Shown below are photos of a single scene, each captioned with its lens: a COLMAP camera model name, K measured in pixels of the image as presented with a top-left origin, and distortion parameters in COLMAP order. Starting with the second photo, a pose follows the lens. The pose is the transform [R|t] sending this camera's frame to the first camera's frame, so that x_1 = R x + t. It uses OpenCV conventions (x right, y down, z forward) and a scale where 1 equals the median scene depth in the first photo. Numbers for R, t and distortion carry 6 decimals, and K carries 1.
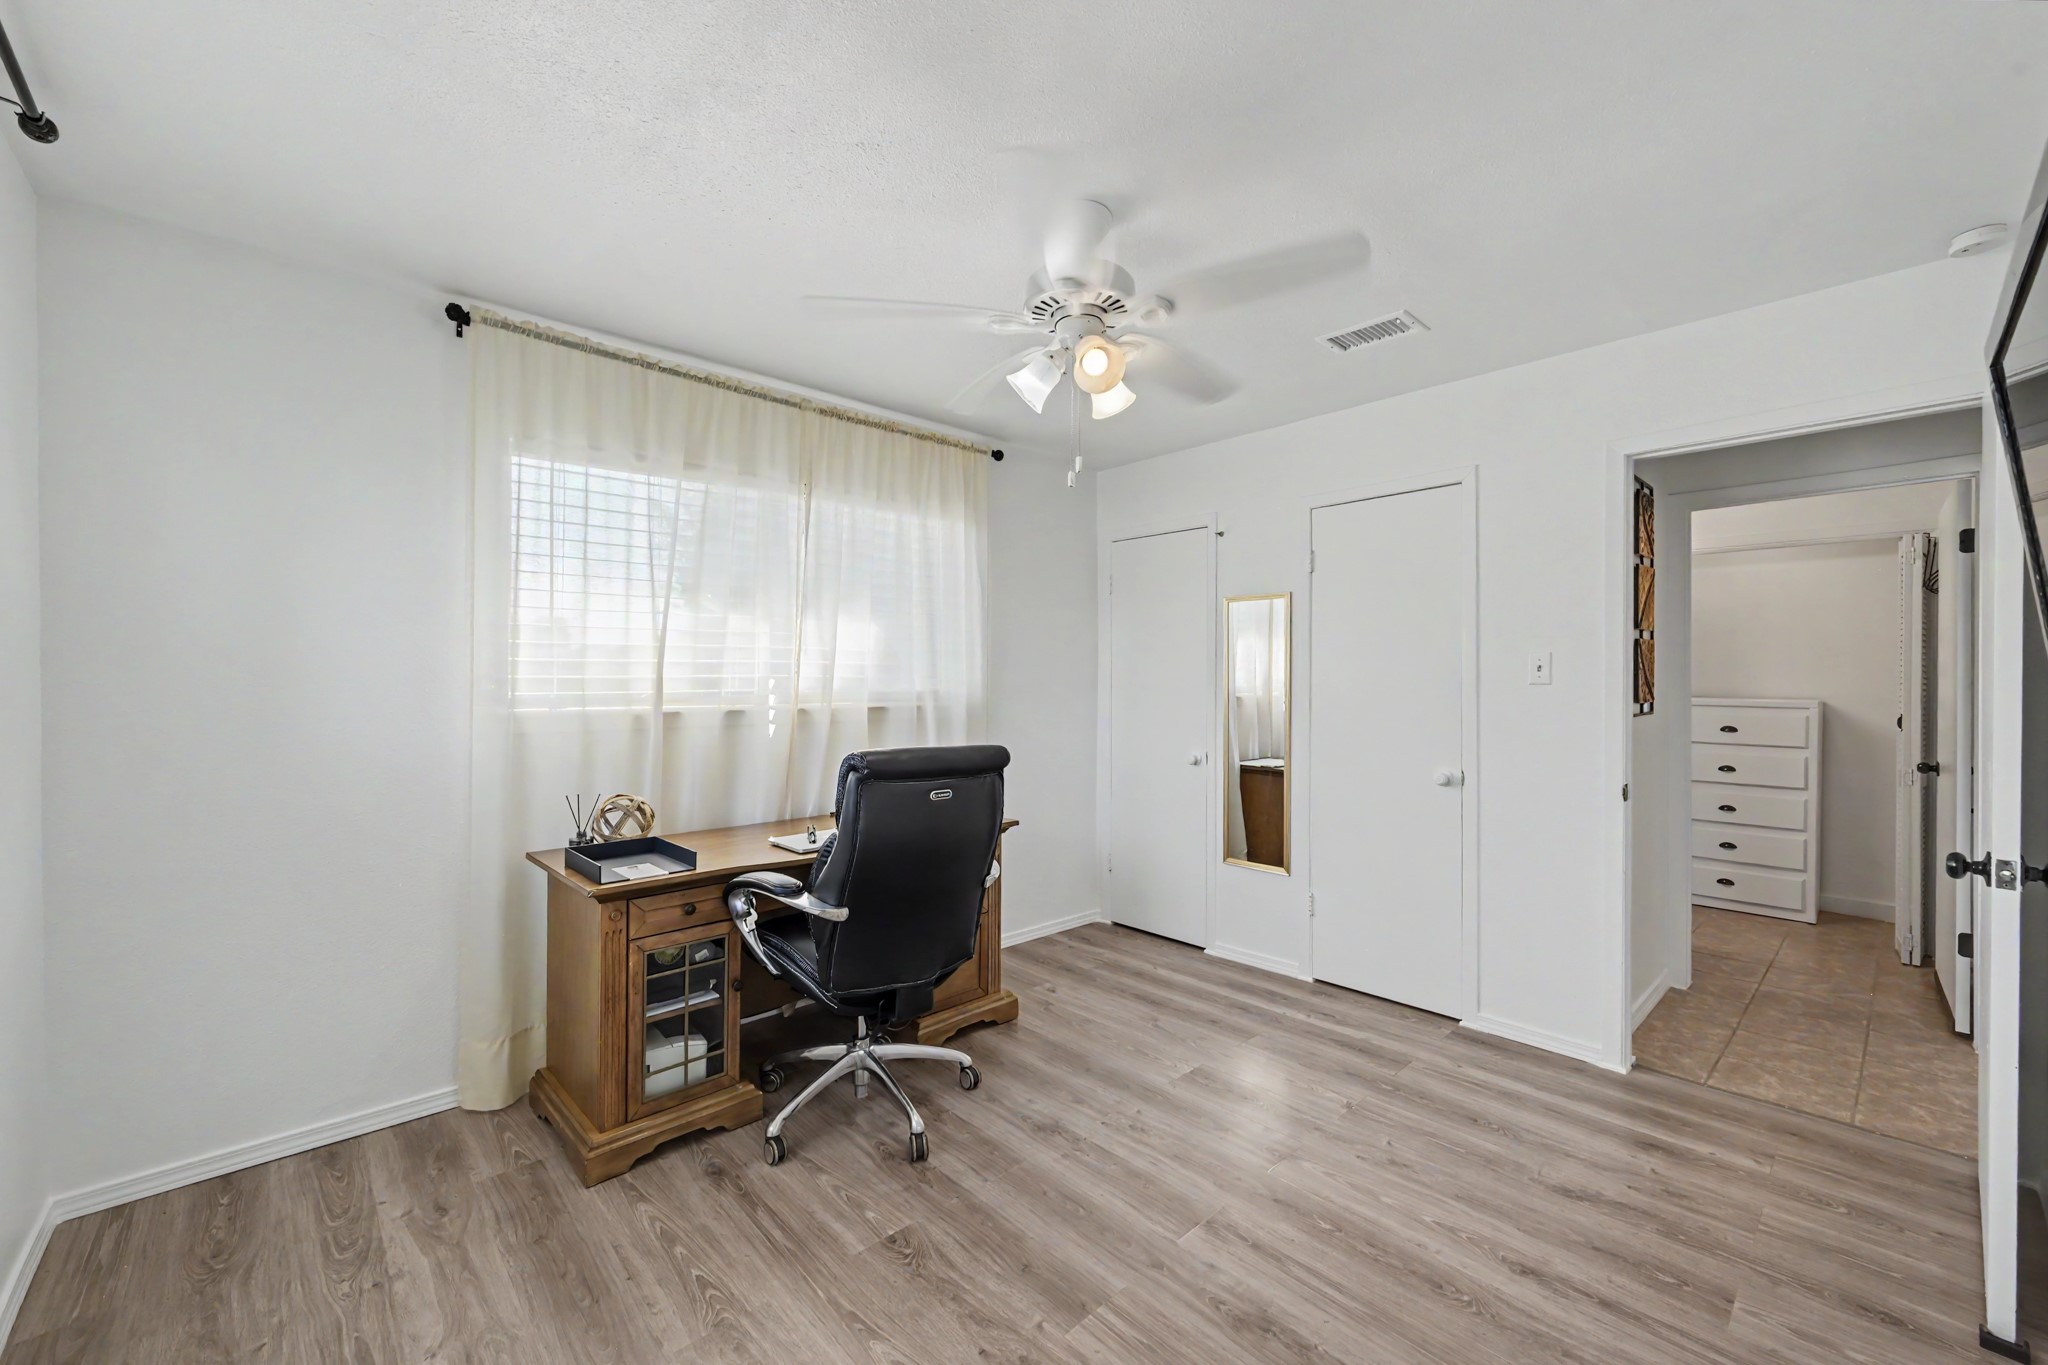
lens RADIAL K [[809.1, 0, 1029.4], [0, 809.1, 683.2], [0, 0, 1]] dist [-0.002058, -0.000040]
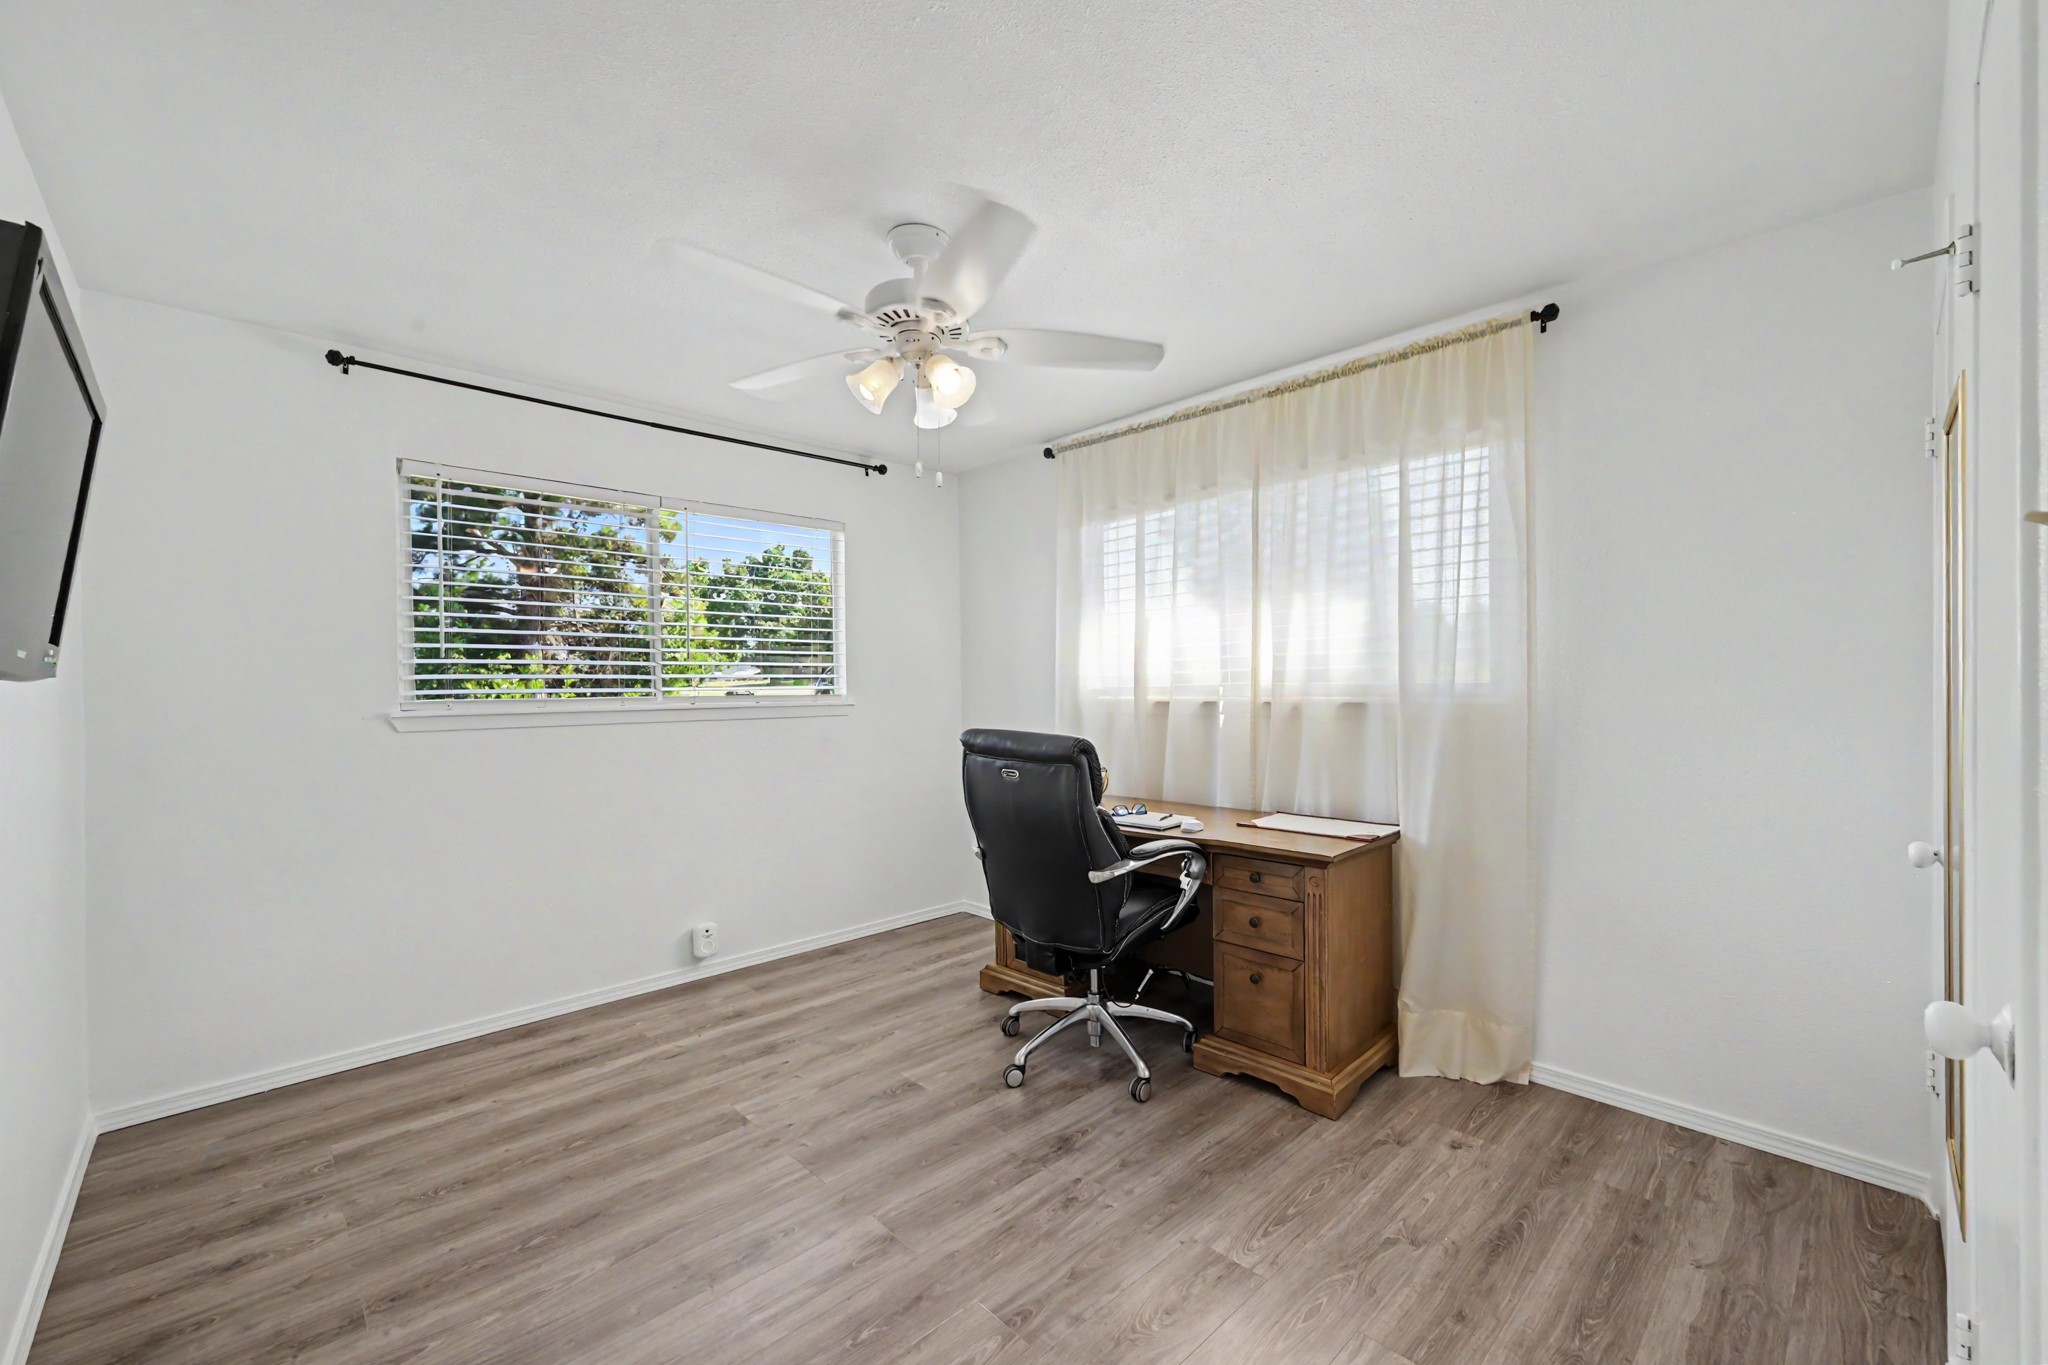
lens RADIAL K [[817.7, 0, 1031.0], [0, 817.7, 688.9], [0, 0, 1]] dist [-0.000912, -0.000008]
pose [[0.028305, 0.001787, -0.999598, 0.825995], [0.008386, 0.999963, 0.002025, 0.013521], [0.999564, -0.008440, 0.028289, 0.795063]]
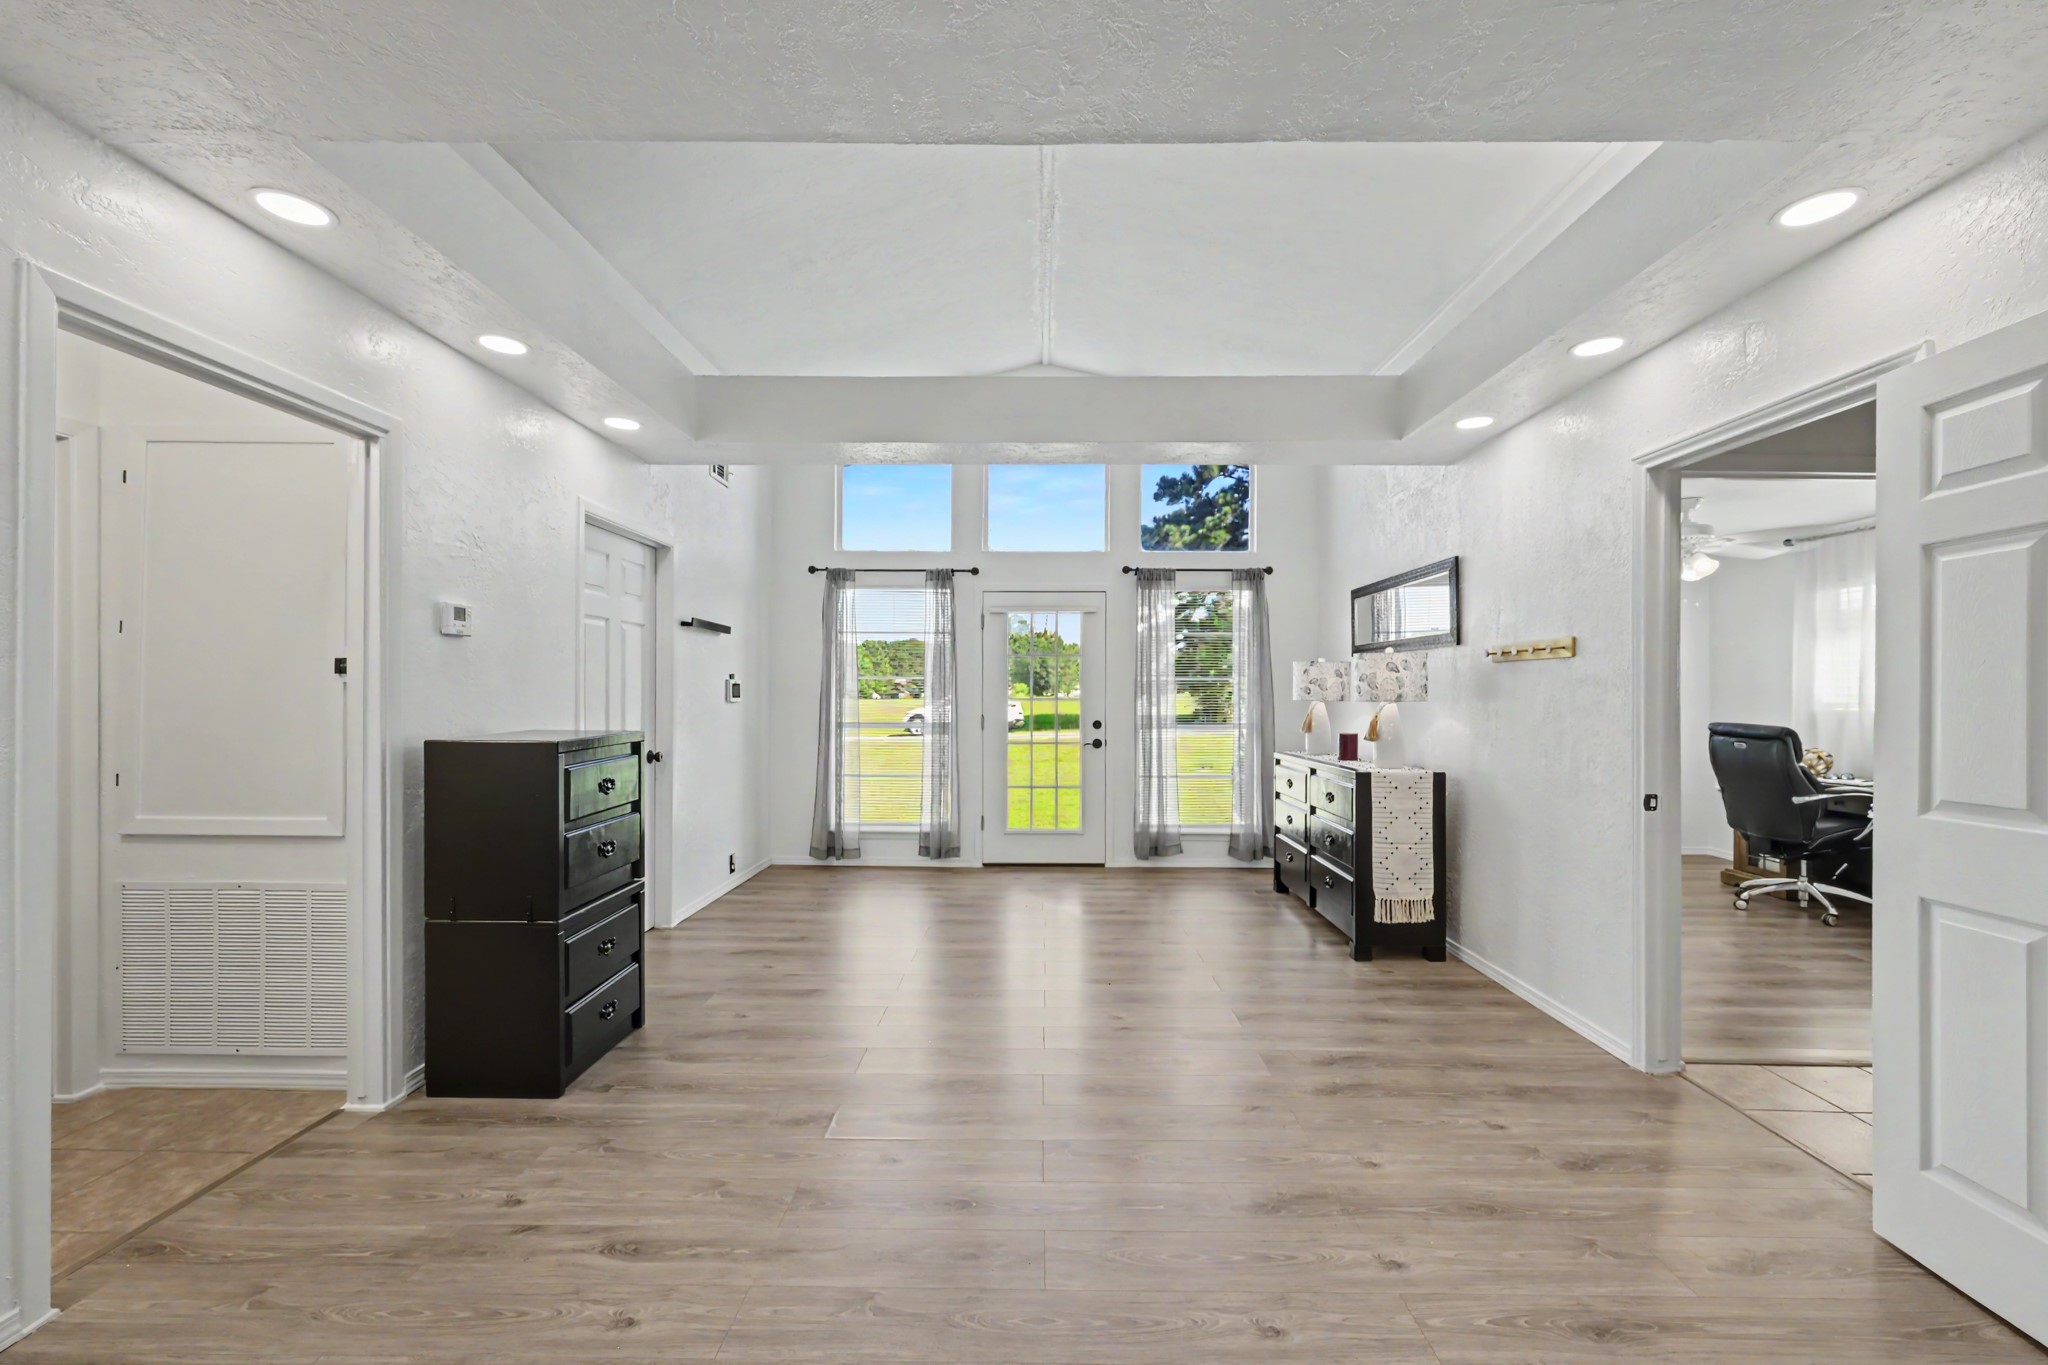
lens RADIAL K [[817.7, 0, 1031.0], [0, 817.7, 688.9], [0, 0, 1]] dist [-0.000912, -0.000008]
pose [[-0.682799, -0.005169, -0.730588, 2.284763], [-0.005368, 0.999983, -0.002058, -0.001336], [0.730586, 0.002517, -0.682816, 0.884221]]
